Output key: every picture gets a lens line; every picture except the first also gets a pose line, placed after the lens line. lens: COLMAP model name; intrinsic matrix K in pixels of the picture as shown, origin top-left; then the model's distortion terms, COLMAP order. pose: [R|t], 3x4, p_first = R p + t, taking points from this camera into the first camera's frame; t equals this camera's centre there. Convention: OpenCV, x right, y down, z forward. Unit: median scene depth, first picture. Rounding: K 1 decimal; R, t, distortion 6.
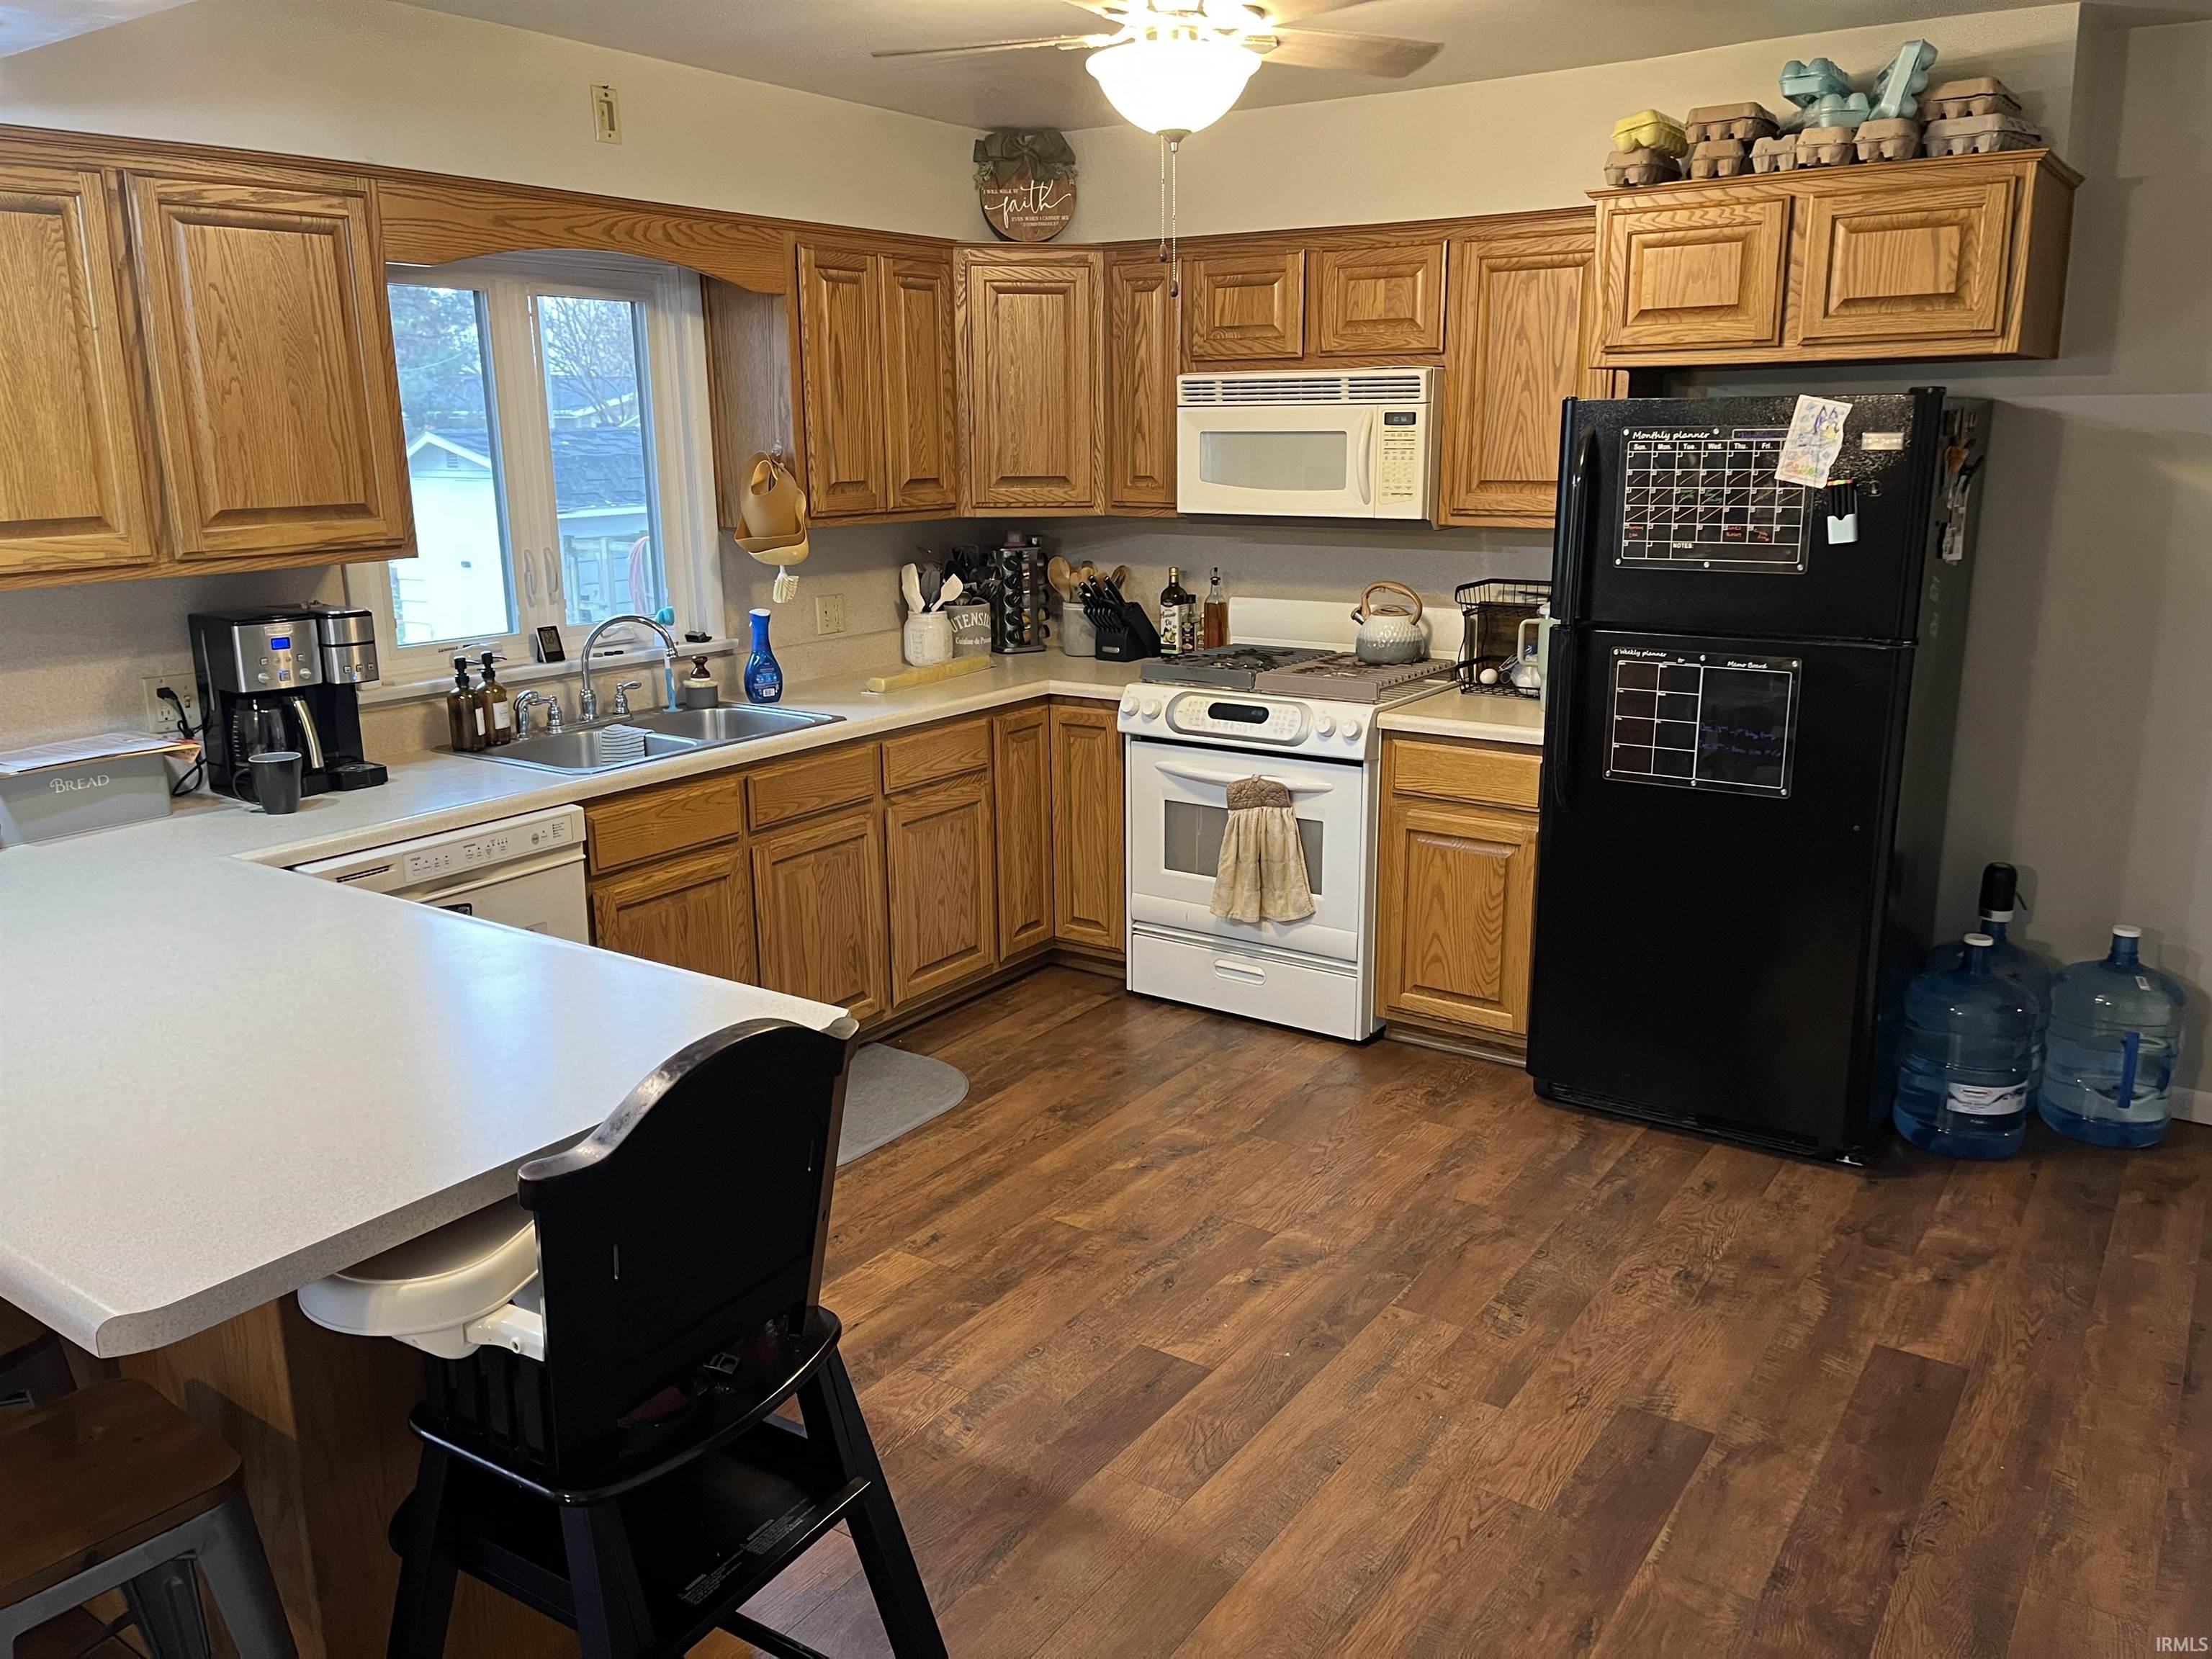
lens RADIAL K [[1686.9, 0, 1091.5], [0, 1686.9, 824.6], [0, 0, 1]] dist [0.074148, -0.104697]
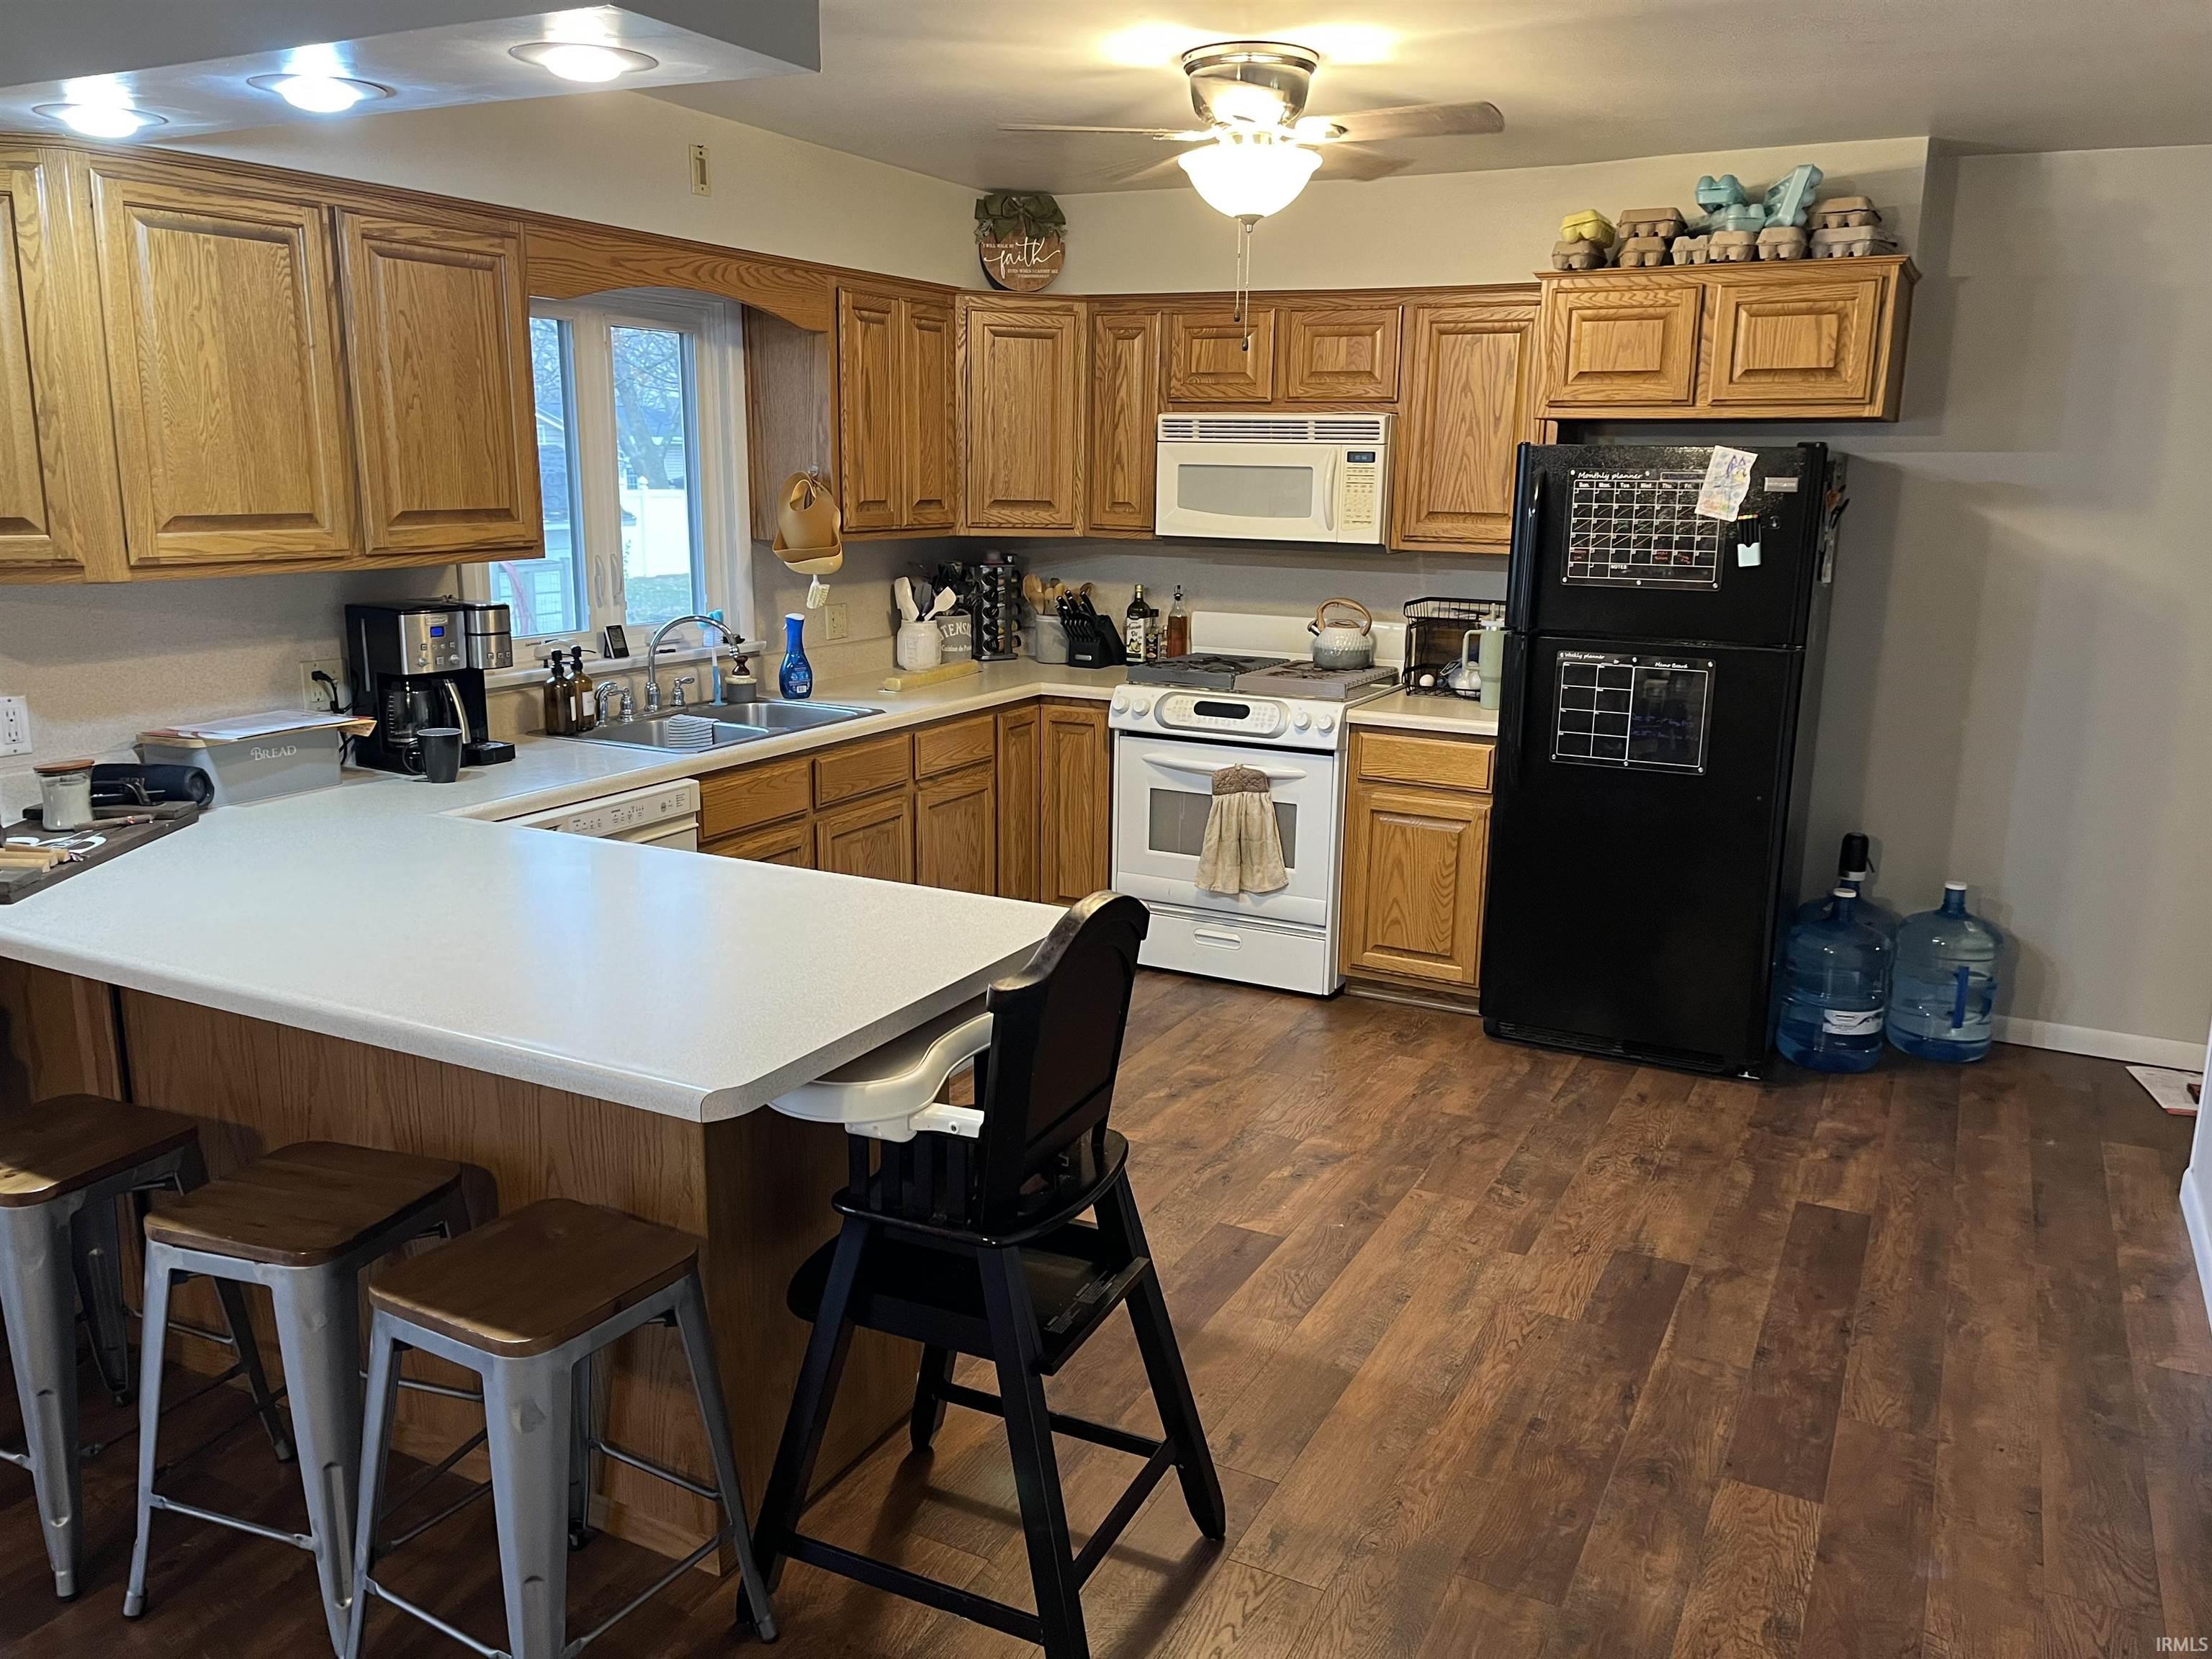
lens RADIAL K [[1686.9, 0, 1111.2], [0, 1686.9, 827.4], [0, 0, 1]] dist [0.074148, -0.104697]
pose [[0.991234, -0.003269, 0.132077, -0.167938], [0.005638, 0.999830, -0.017569, 0.040114], [-0.131997, 0.018160, 0.991084, -0.146463]]
